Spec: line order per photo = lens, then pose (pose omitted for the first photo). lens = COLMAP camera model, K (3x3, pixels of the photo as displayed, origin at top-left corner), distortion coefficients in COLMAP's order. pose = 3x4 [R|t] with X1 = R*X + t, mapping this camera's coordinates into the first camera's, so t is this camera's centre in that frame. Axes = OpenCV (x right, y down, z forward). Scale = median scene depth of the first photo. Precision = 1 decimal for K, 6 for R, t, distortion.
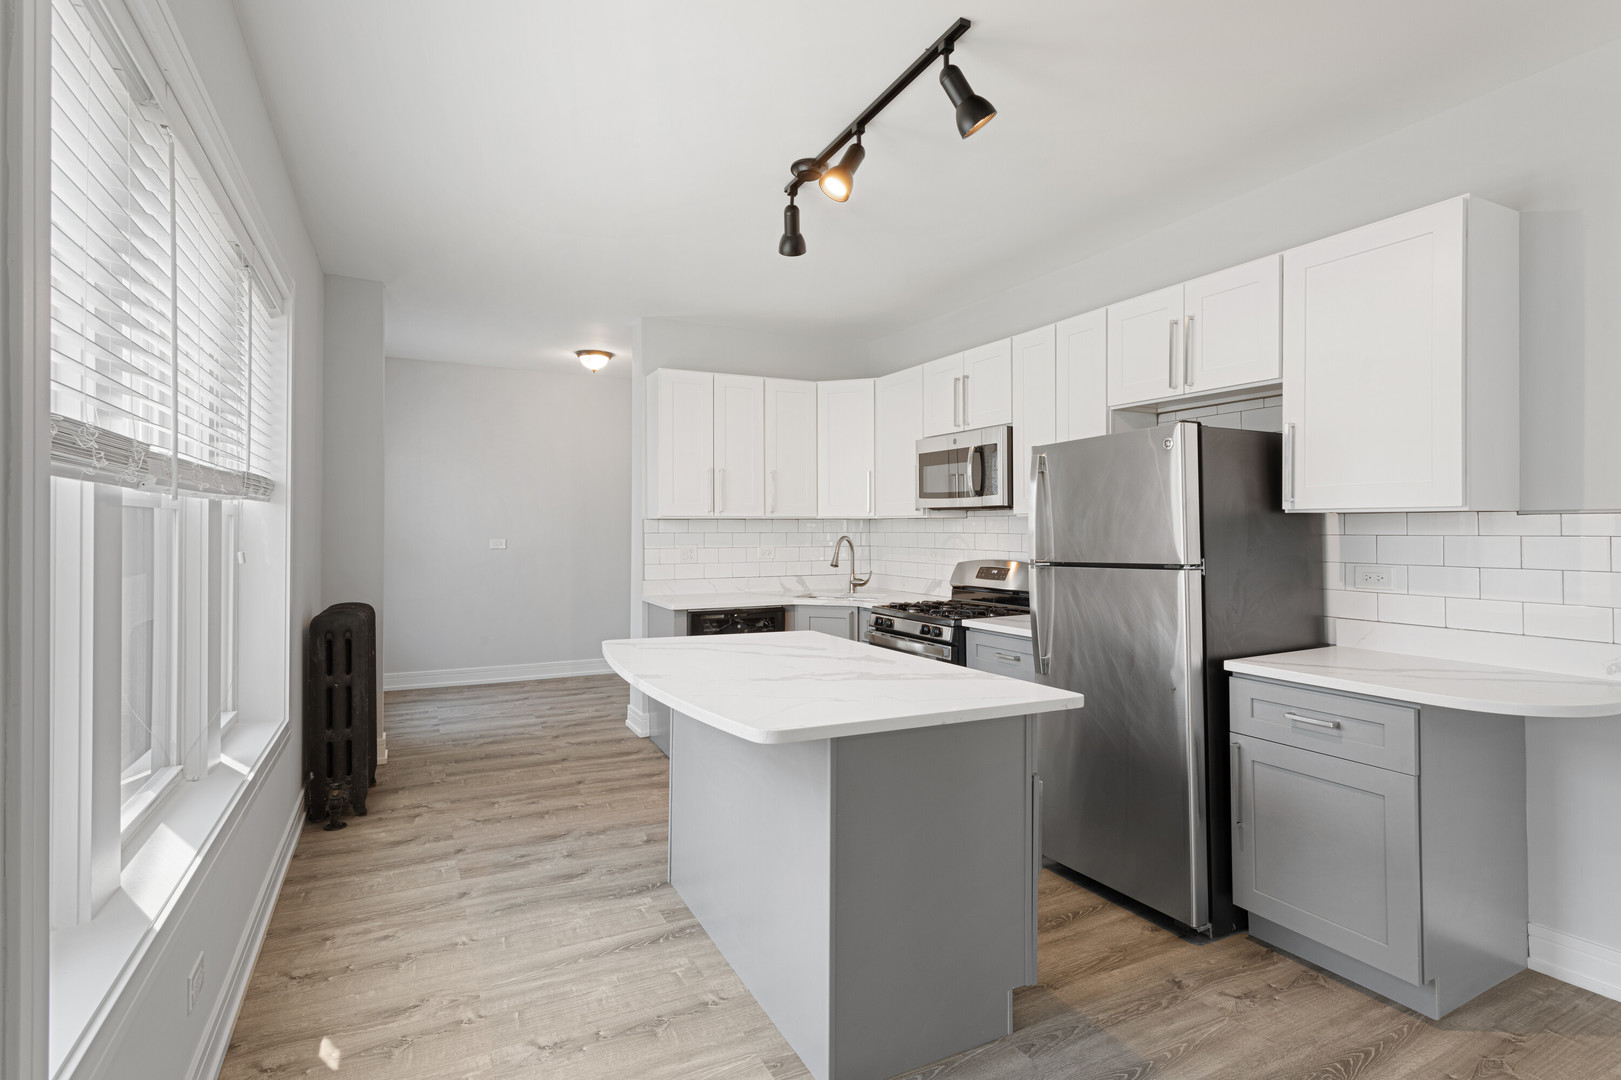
lens RADIAL K [[765.6, 0, 798.5], [0, 765.6, 529.3], [0, 0, 1]] dist [0.018602, -0.000011]
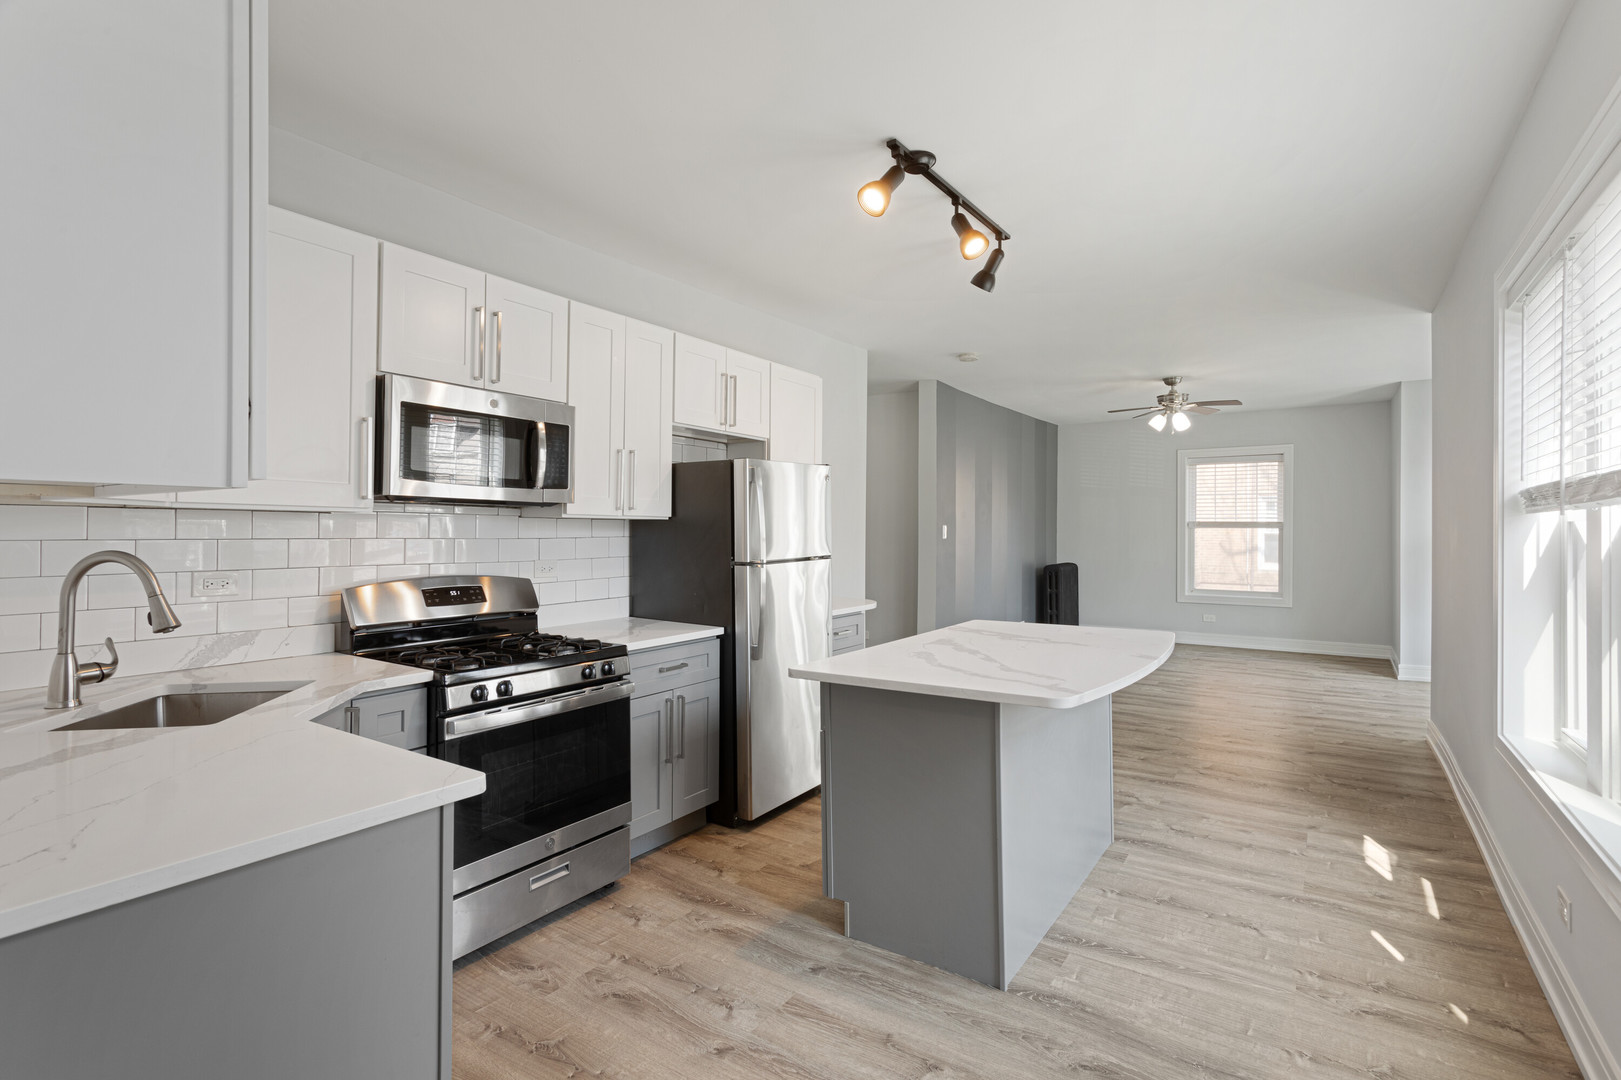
lens RADIAL K [[765.6, 0, 797.1], [0, 765.6, 539.1], [0, 0, 1]] dist [0.018602, -0.000011]
pose [[-0.471571, -0.009162, 0.881780, -0.933928], [-0.006767, 0.999954, 0.006771, -0.003102], [-0.881802, -0.002774, -0.471612, 1.927163]]
